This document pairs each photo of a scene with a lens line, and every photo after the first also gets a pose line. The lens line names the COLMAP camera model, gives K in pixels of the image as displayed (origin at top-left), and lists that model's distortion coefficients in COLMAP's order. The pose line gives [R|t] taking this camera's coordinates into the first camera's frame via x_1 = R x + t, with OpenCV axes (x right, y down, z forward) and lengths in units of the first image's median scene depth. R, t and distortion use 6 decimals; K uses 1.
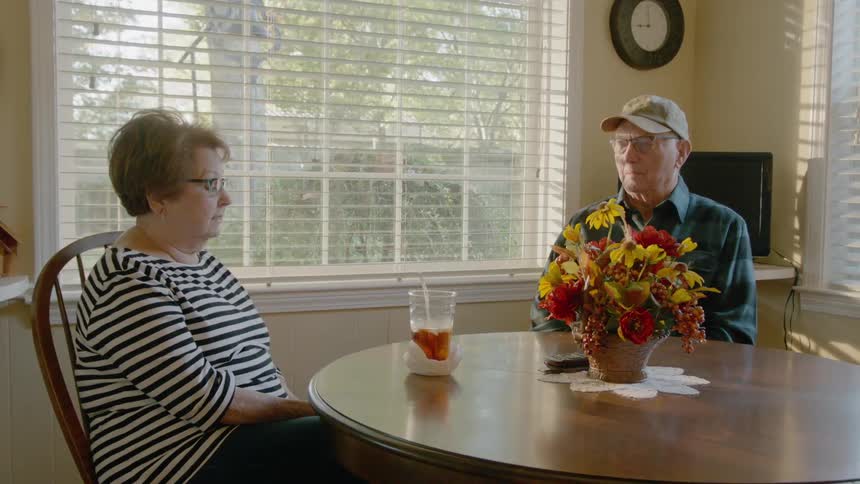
lens RADIAL K [[1018.2, 0, 418.5], [0, 1018.2, 243.4], [0, 0, 1]] dist [0.010761, 0.053367]
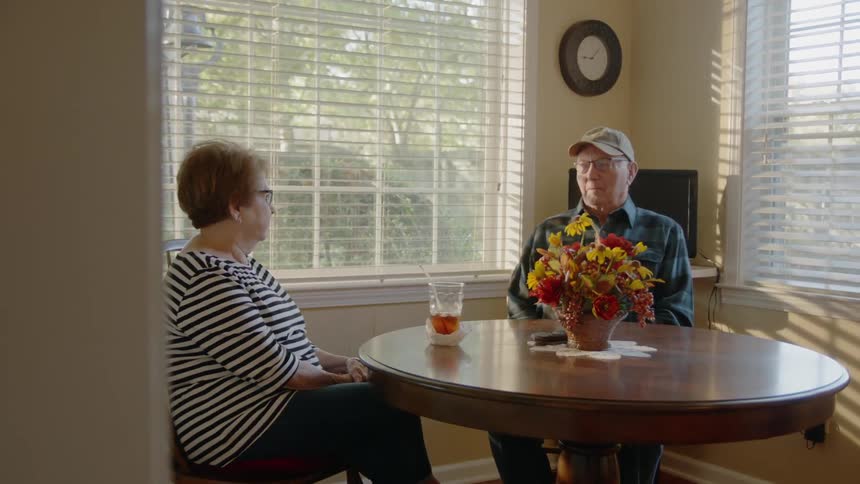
lens RADIAL K [[1131.7, 0, 409.3], [0, 1131.7, 238.6], [0, 0, 1]] dist [0.004403, -0.000705]
pose [[0.995923, -0.004725, 0.090089, -0.155824], [0.005779, 0.999918, -0.011435, 0.004707], [-0.090027, 0.011909, 0.995868, -0.410526]]
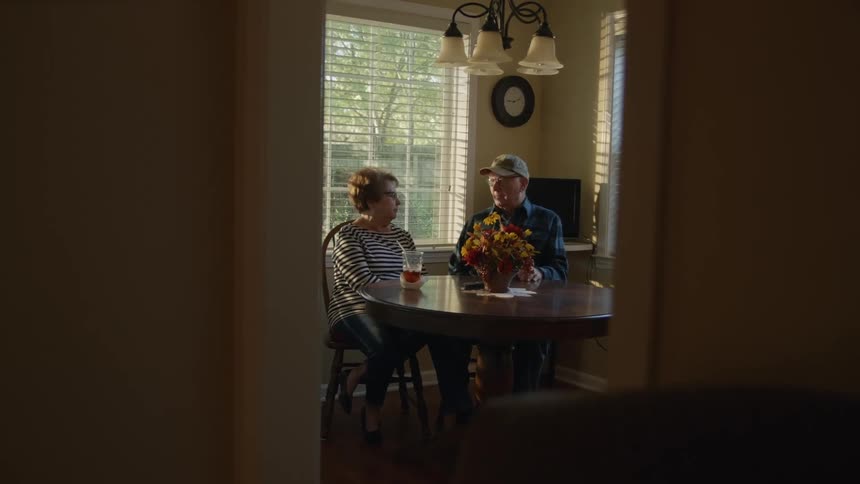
lens RADIAL K [[1018.2, 0, 418.5], [0, 1018.2, 243.4], [0, 0, 1]] dist [0.010761, 0.053367]
pose [[0.992343, 0.003412, 0.123469, -0.232068], [-0.005842, 0.999796, 0.019321, -0.015035], [-0.123378, -0.019895, 0.992160, -1.103704]]
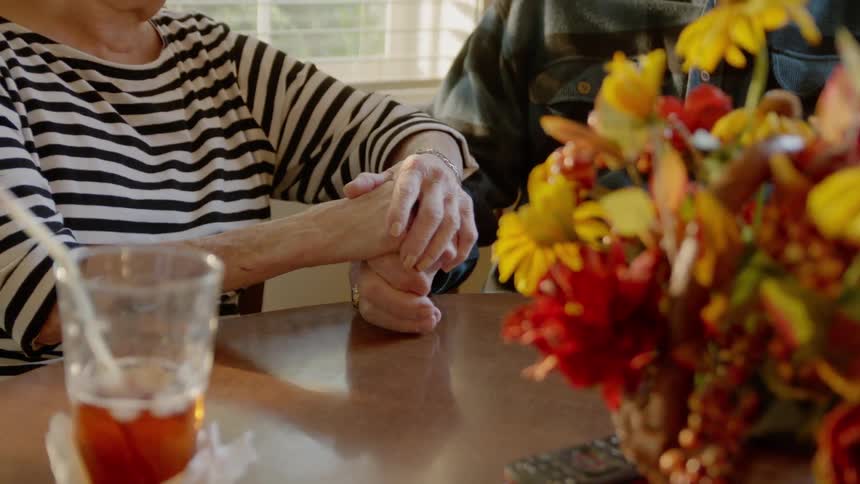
lens RADIAL K [[1536.5, 0, 430.0], [0, 1536.5, 242.0], [0, 0, 1]] dist [-0.051200, -0.111519]
pose [[0.988232, -0.022428, 0.151310, 0.028379], [-0.006799, 0.981775, 0.189925, -0.043911], [-0.152812, -0.188718, 0.970069, 0.537188]]
